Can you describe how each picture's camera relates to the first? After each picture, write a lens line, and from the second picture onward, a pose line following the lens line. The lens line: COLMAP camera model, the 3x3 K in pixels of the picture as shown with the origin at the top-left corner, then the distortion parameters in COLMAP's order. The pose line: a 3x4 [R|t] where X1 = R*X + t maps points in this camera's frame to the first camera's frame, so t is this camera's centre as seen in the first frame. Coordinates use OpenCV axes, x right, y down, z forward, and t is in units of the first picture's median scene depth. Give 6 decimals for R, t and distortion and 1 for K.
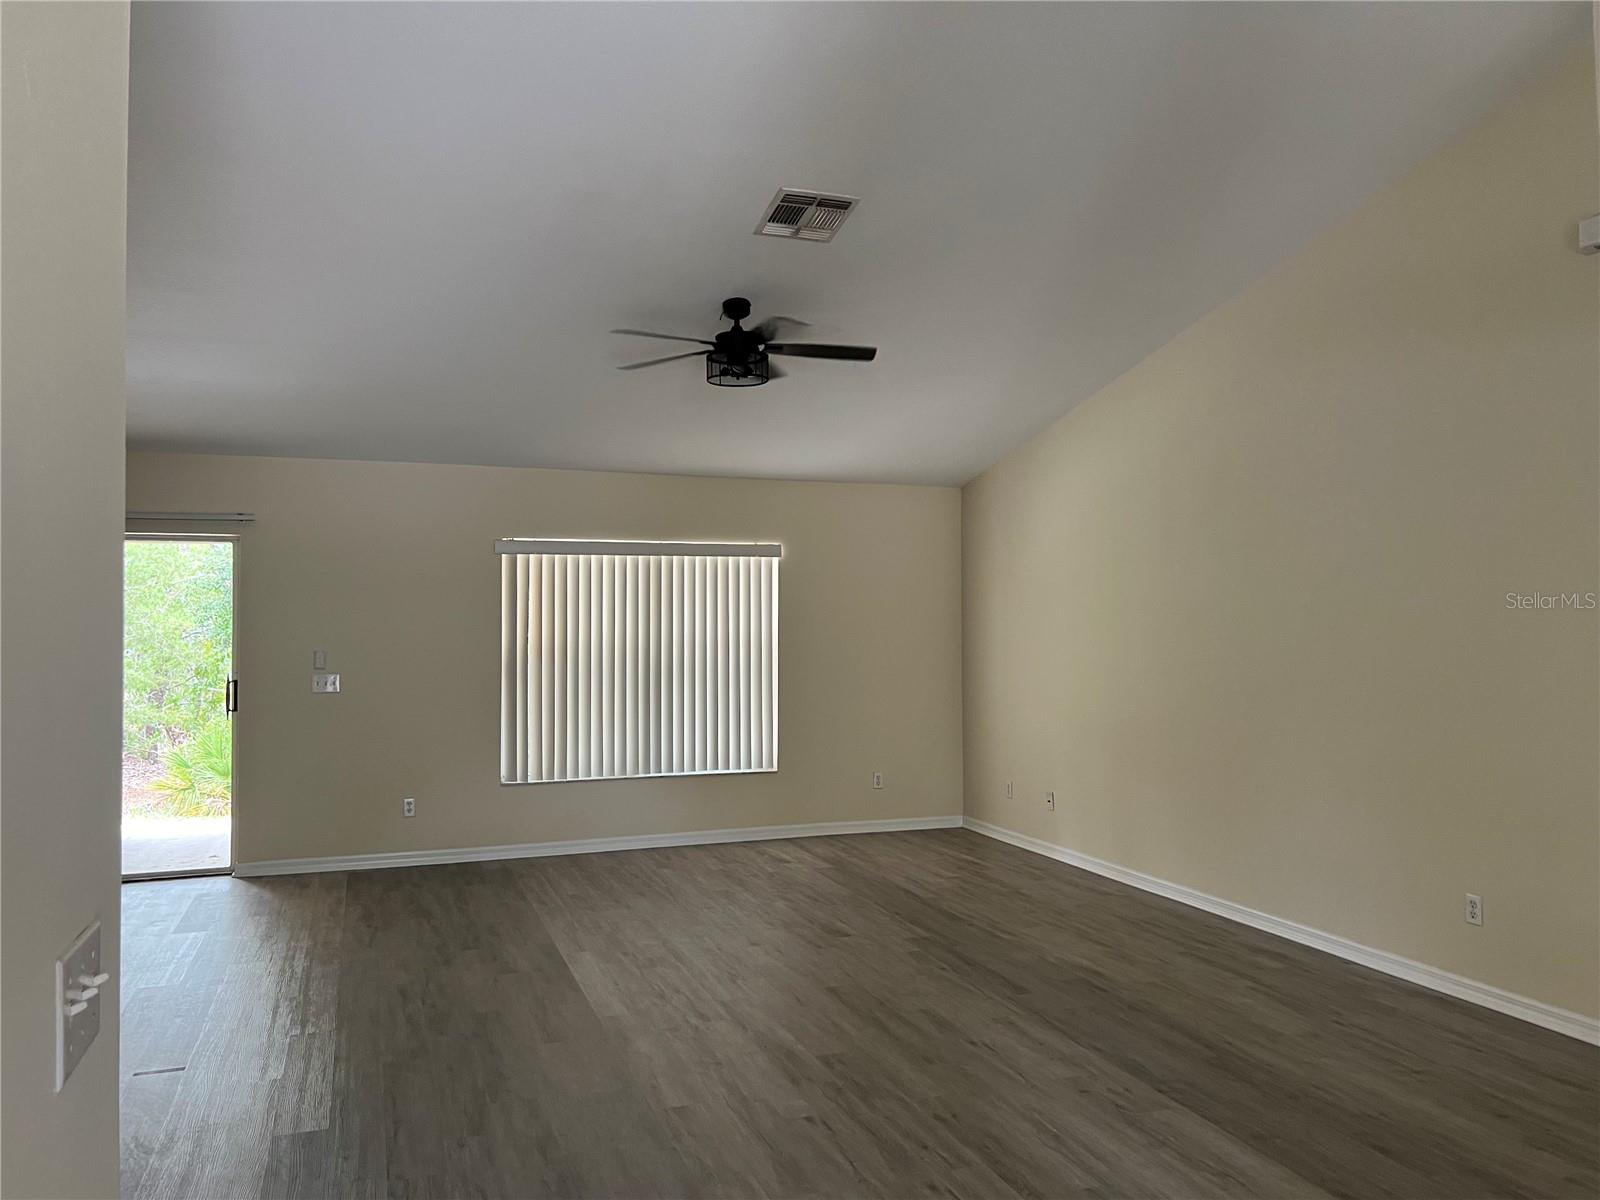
lens RADIAL K [[1208.8, 0, 806.9], [0, 1208.8, 603.2], [0, 0, 1]] dist [0.082104, -0.097458]
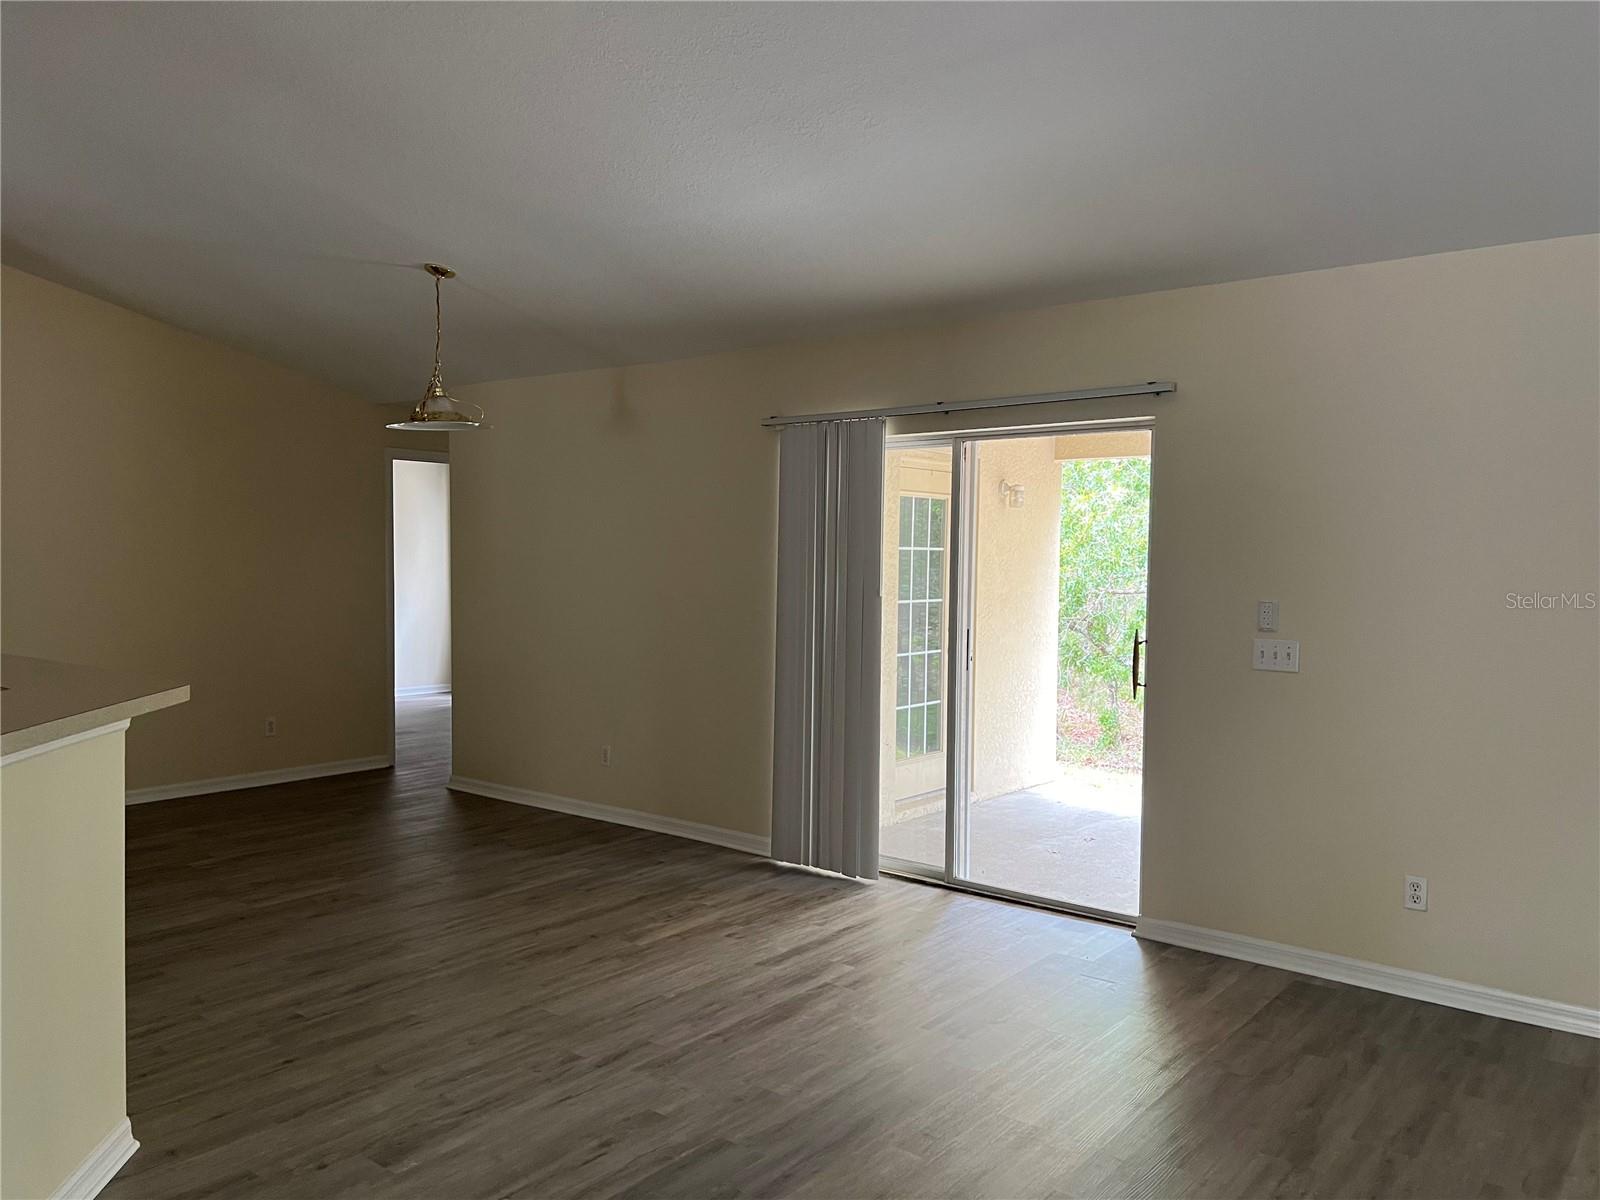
lens RADIAL K [[1211.1, 0, 794.6], [0, 1211.1, 608.9], [0, 0, 1]] dist [0.071991, -0.082959]
pose [[0.521335, 0.048290, -0.851984, -0.007944], [0.002811, 0.998295, 0.058302, 0.007393], [0.853347, -0.032790, 0.520311, 0.490811]]
